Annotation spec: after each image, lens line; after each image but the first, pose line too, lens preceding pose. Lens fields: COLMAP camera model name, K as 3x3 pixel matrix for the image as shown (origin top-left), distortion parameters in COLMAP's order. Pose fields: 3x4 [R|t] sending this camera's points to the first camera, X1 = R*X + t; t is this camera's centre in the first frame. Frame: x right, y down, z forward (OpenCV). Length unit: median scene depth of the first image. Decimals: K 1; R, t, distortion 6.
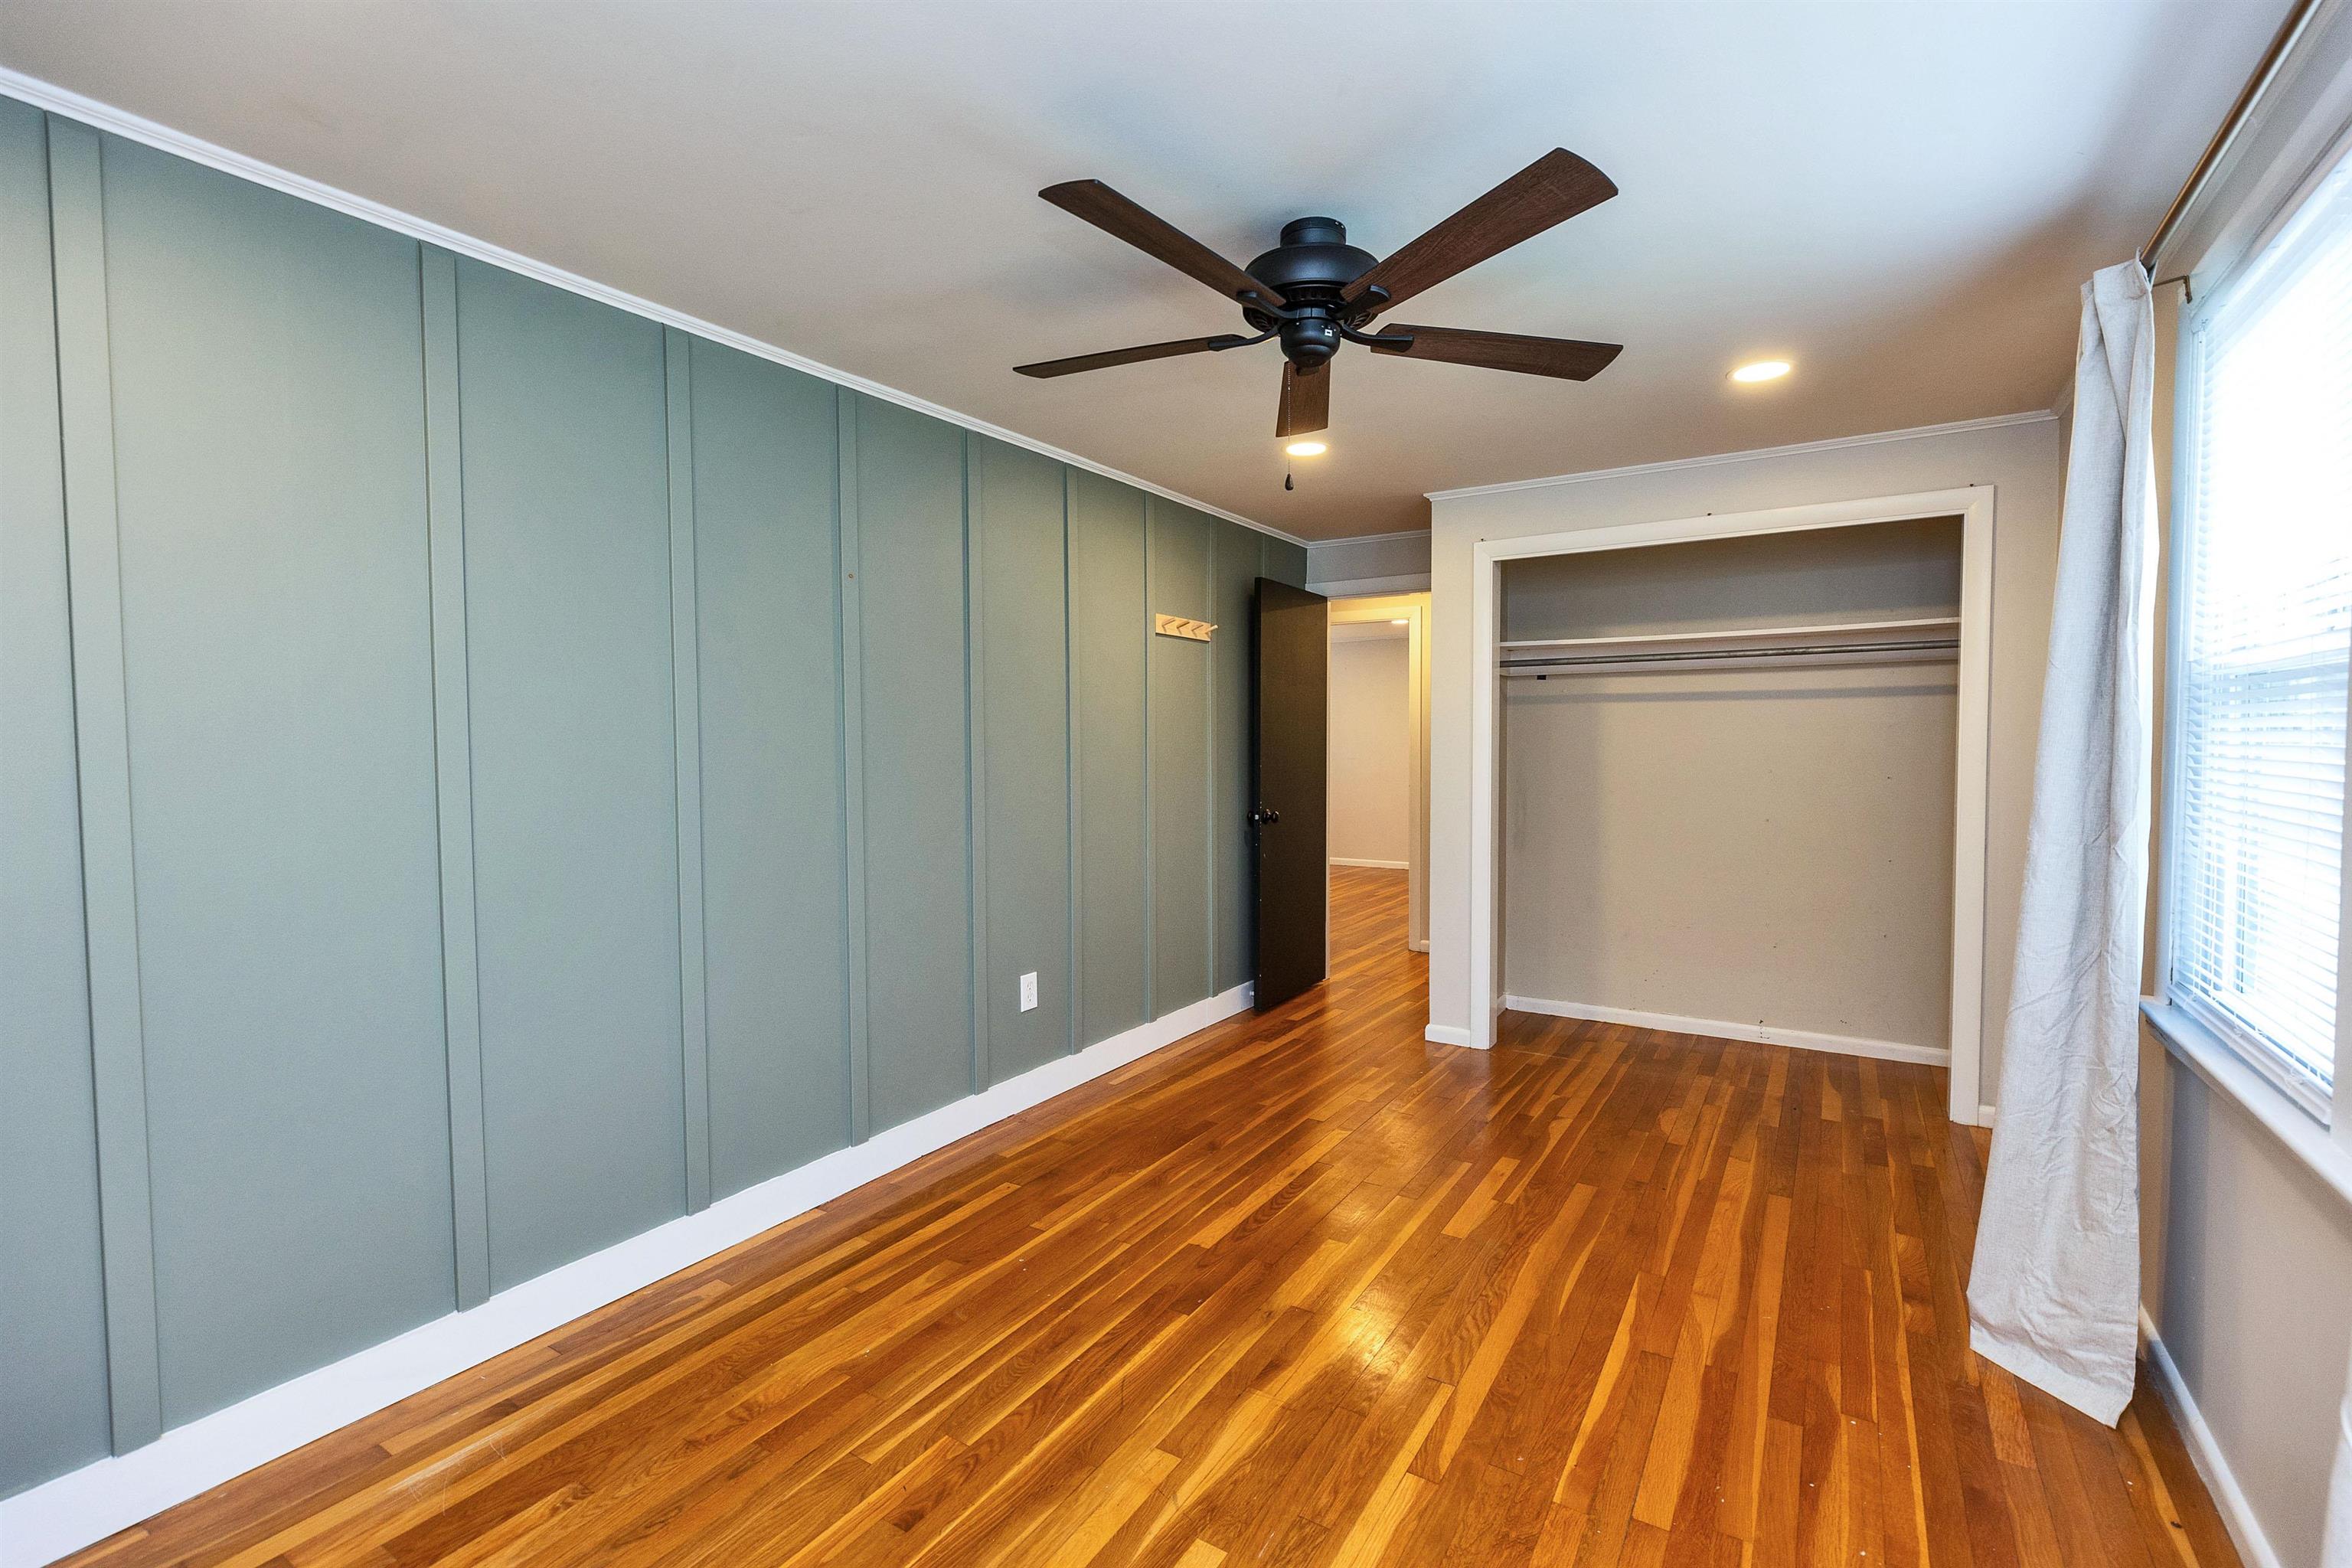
lens RADIAL K [[1073.5, 0, 1170.5], [0, 1073.5, 767.6], [0, 0, 1]] dist [0.004594, -0.000592]
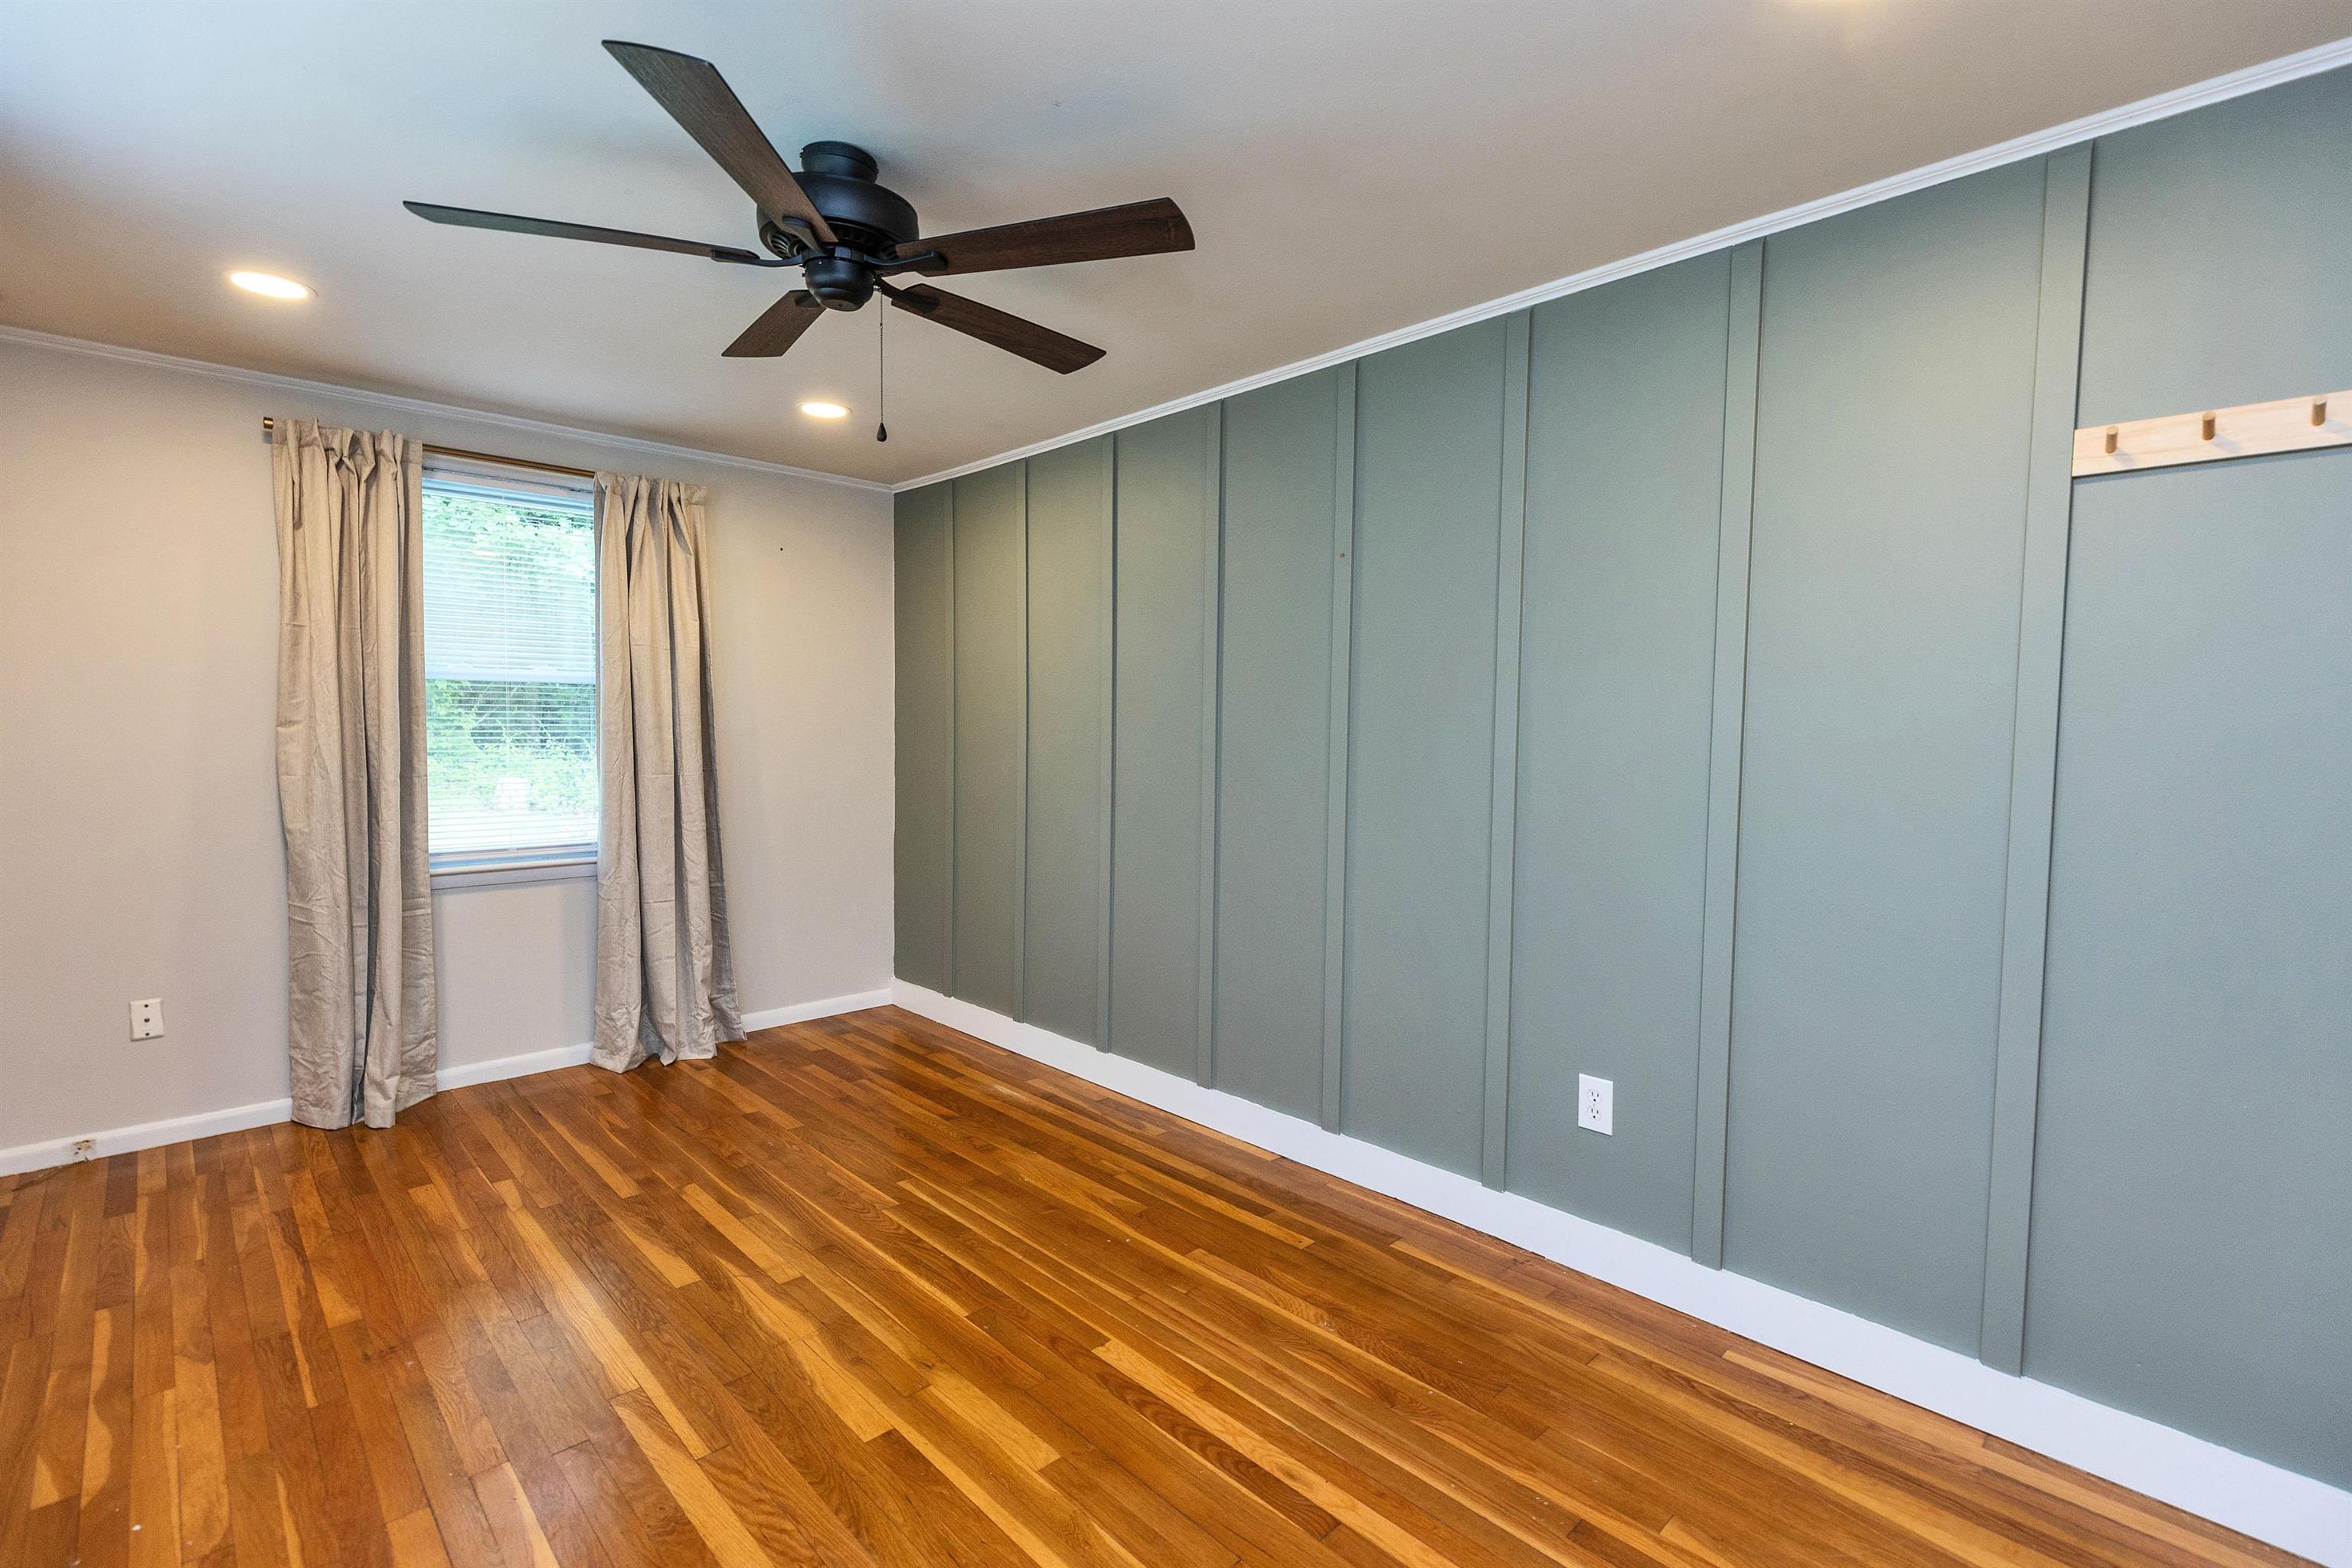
lens RADIAL K [[1073.5, 0, 1171.0], [0, 1073.5, 800.9], [0, 0, 1]] dist [0.004594, -0.000592]
pose [[-0.253789, 0.074966, -0.964350, 0.866210], [-0.030764, 0.995862, 0.085512, -0.041348], [0.966770, 0.051370, -0.250433, 1.394531]]
